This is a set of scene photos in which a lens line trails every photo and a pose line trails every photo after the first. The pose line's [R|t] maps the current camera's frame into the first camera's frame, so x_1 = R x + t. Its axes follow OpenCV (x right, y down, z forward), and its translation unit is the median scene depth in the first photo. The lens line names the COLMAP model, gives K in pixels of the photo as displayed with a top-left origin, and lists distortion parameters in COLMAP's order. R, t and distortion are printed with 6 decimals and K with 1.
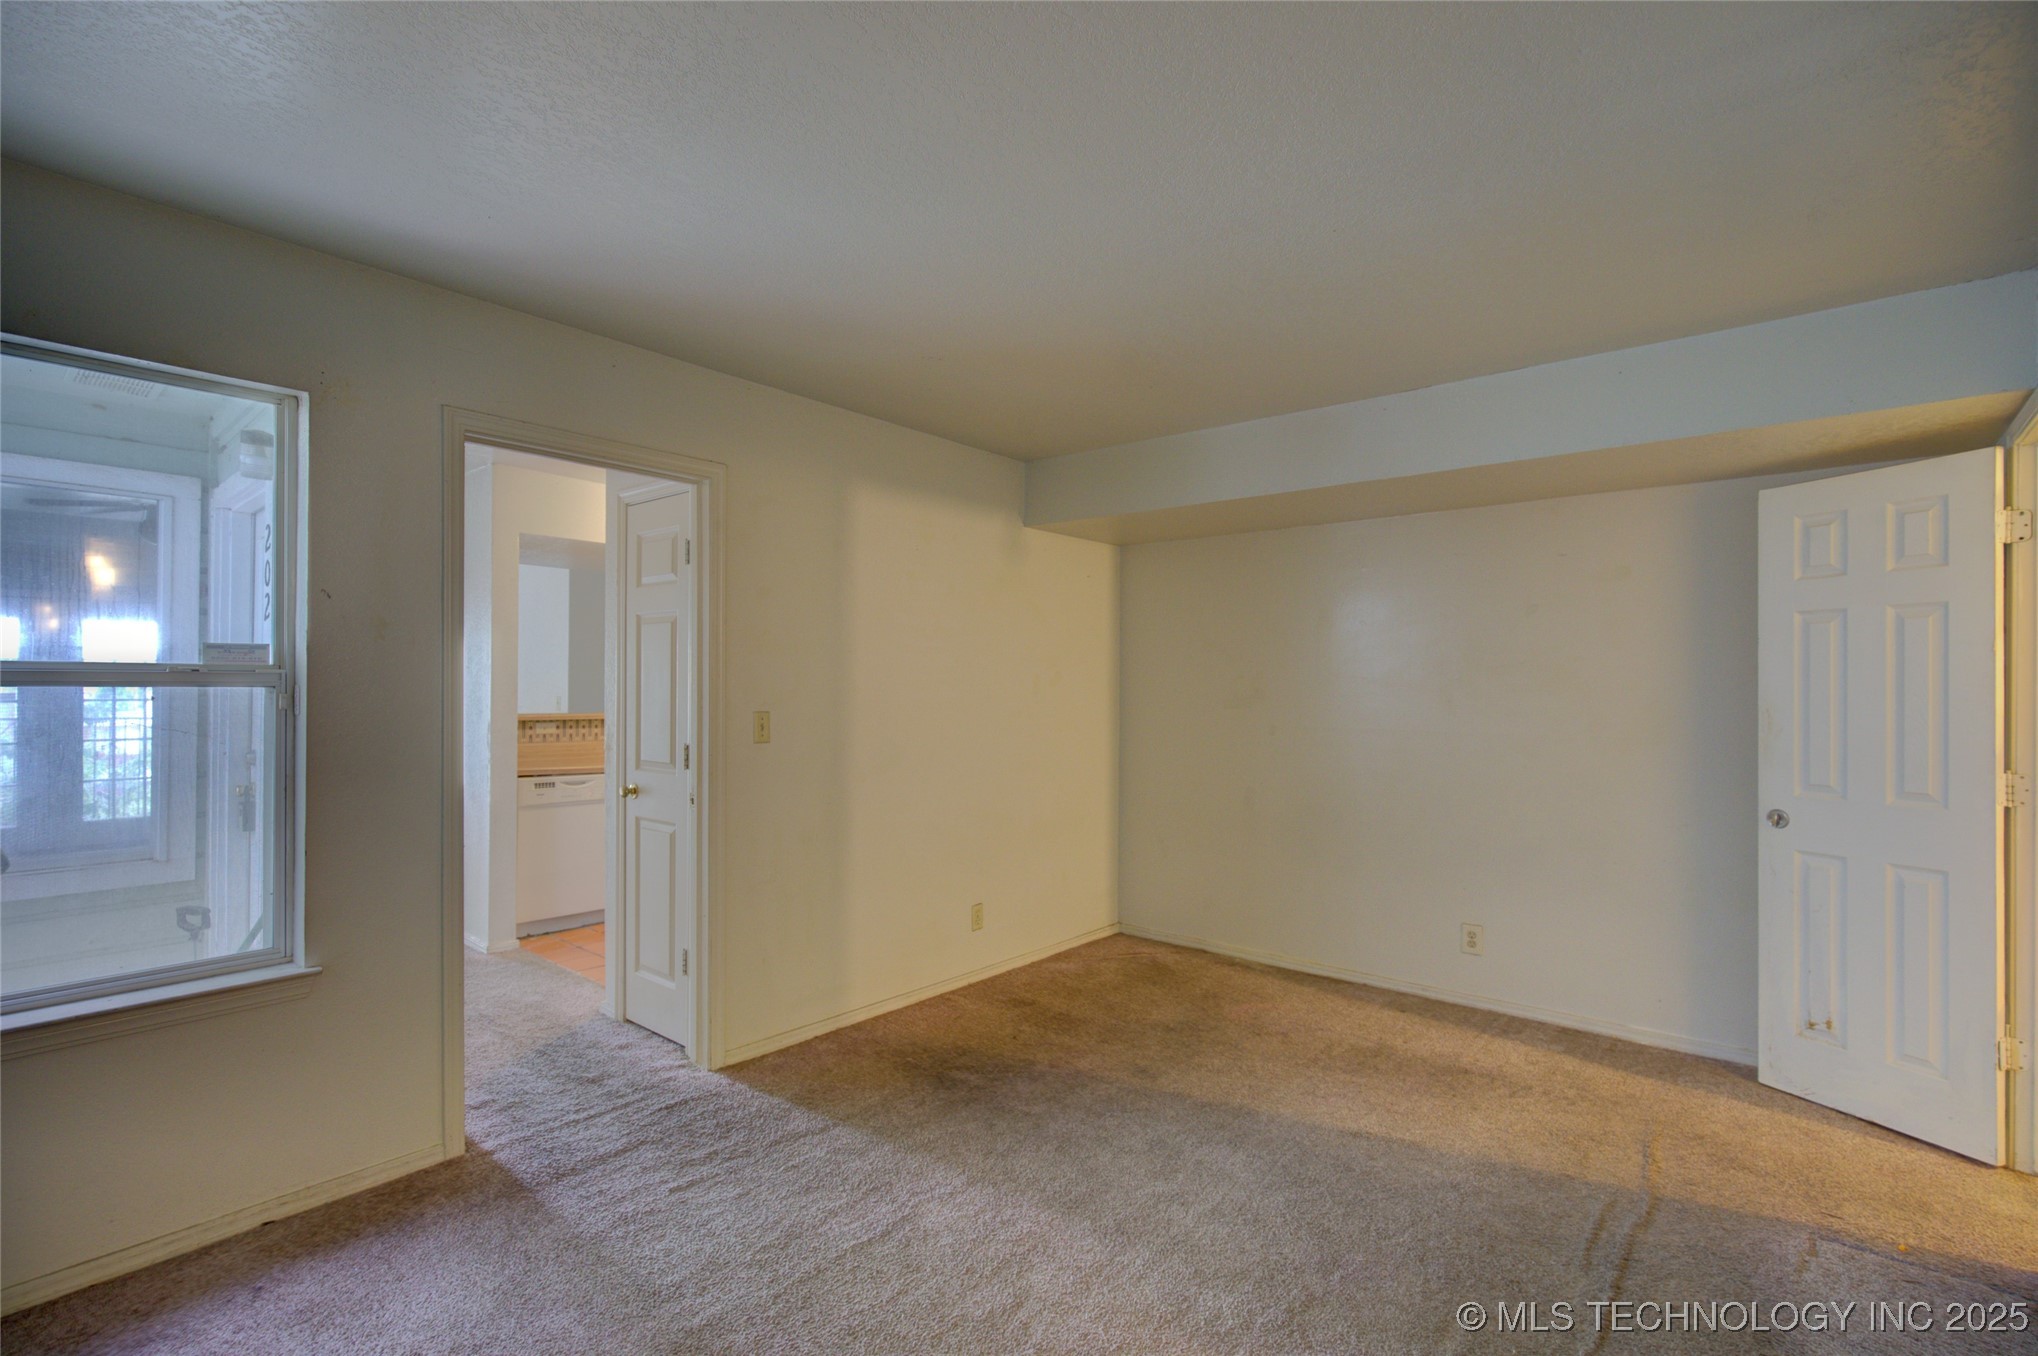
lens RADIAL K [[936.5, 0, 1018.9], [0, 936.5, 677.0], [0, 0, 1]] dist [-0.001170, 0.001385]
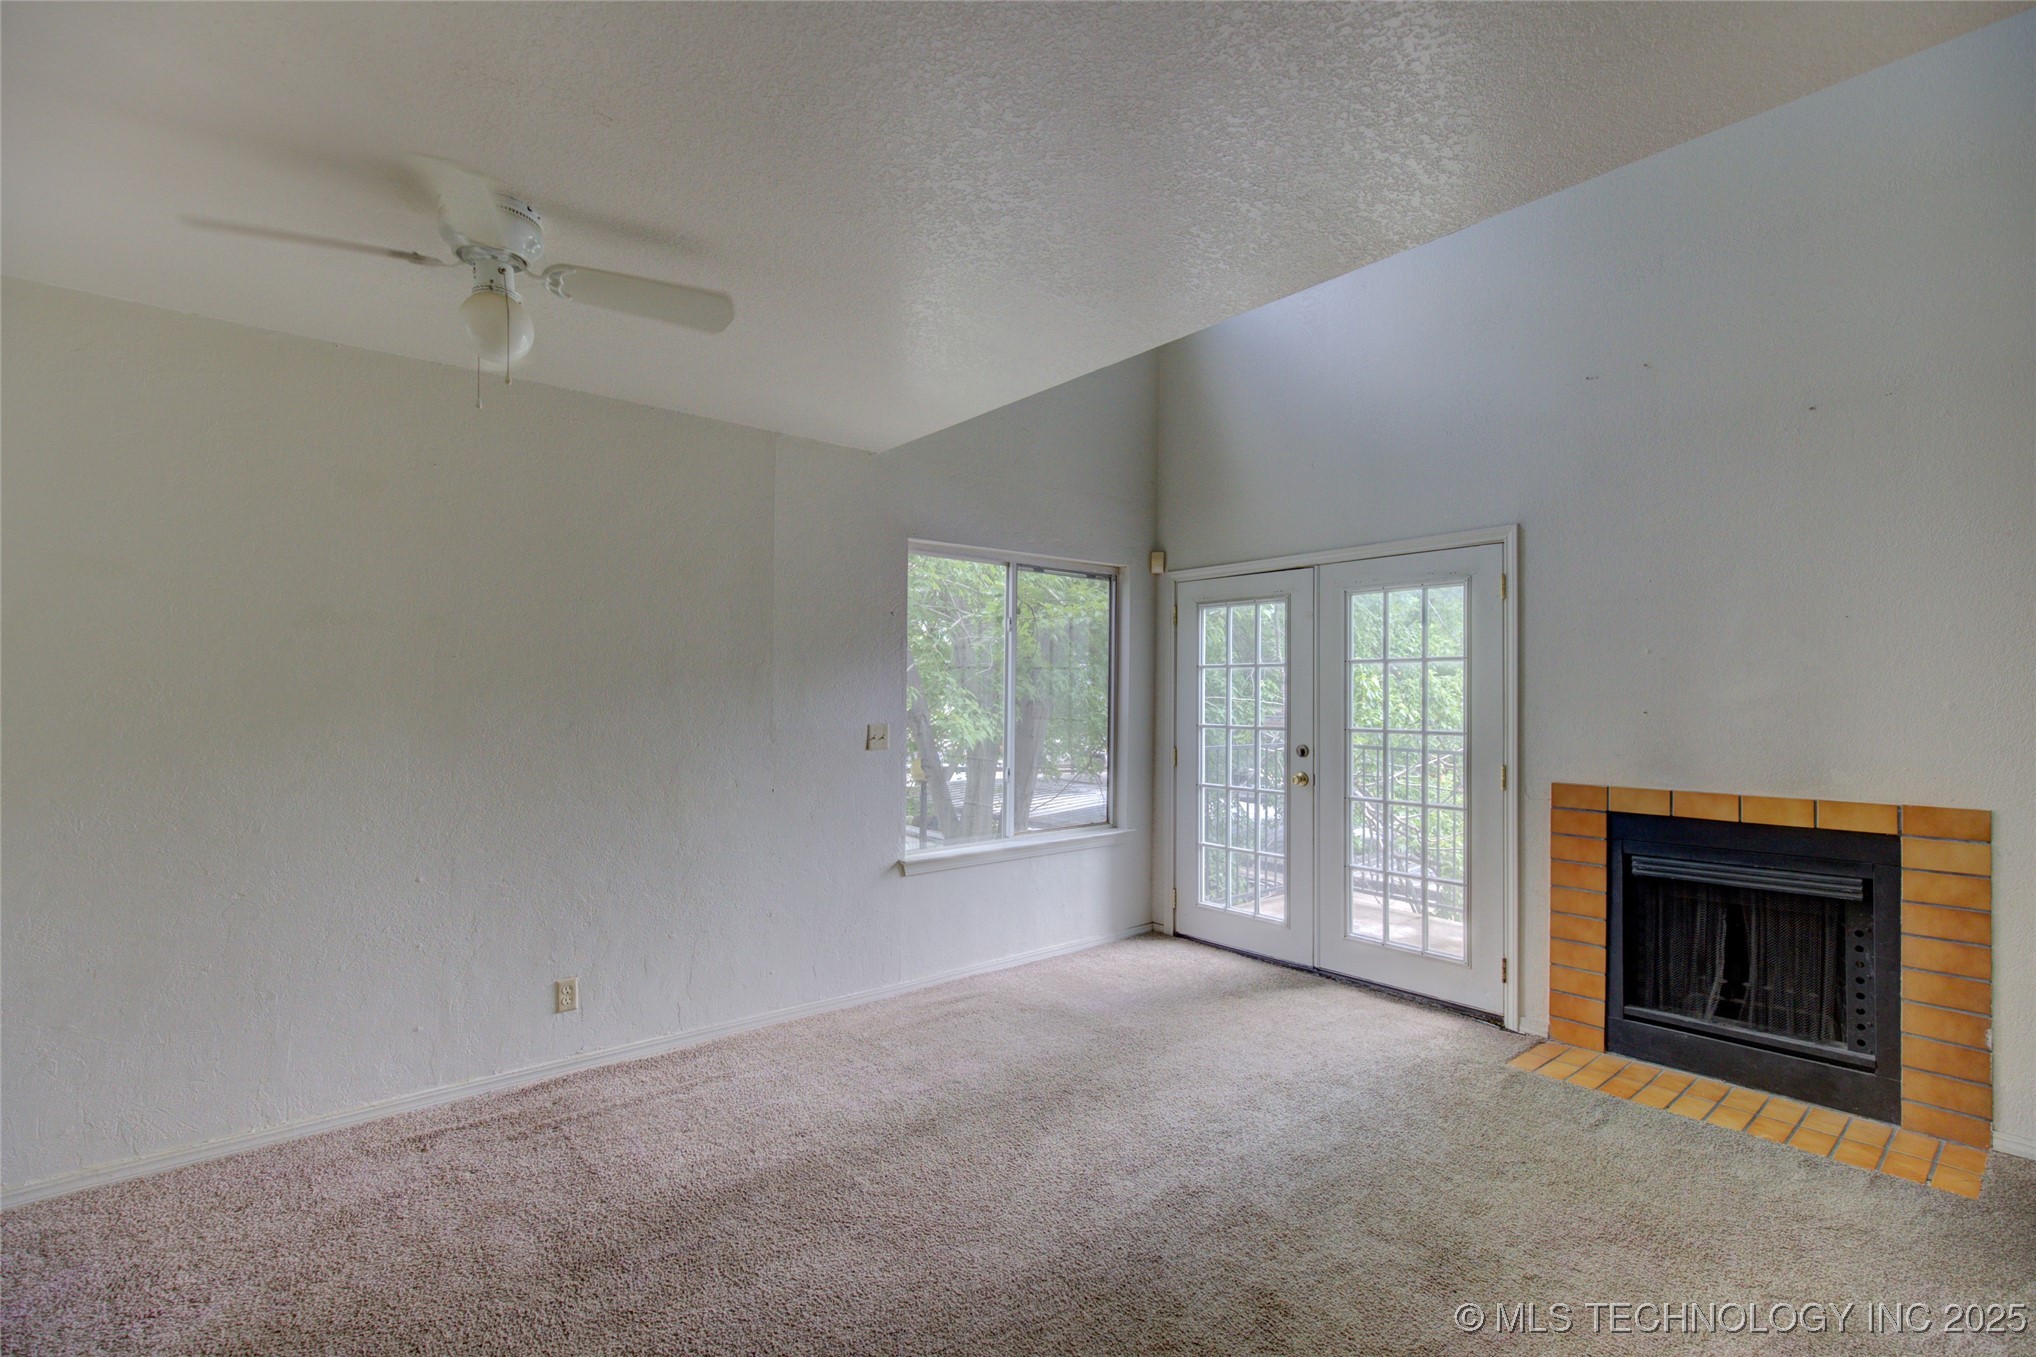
lens RADIAL K [[935.5, 0, 1028.3], [0, 935.5, 685.9], [0, 0, 1]] dist [-0.001170, 0.001385]
pose [[-0.156779, -0.010253, -0.987580, -0.511132], [-0.000942, 0.999947, -0.010232, 0.004587], [0.987633, -0.000674, -0.156781, 1.183456]]
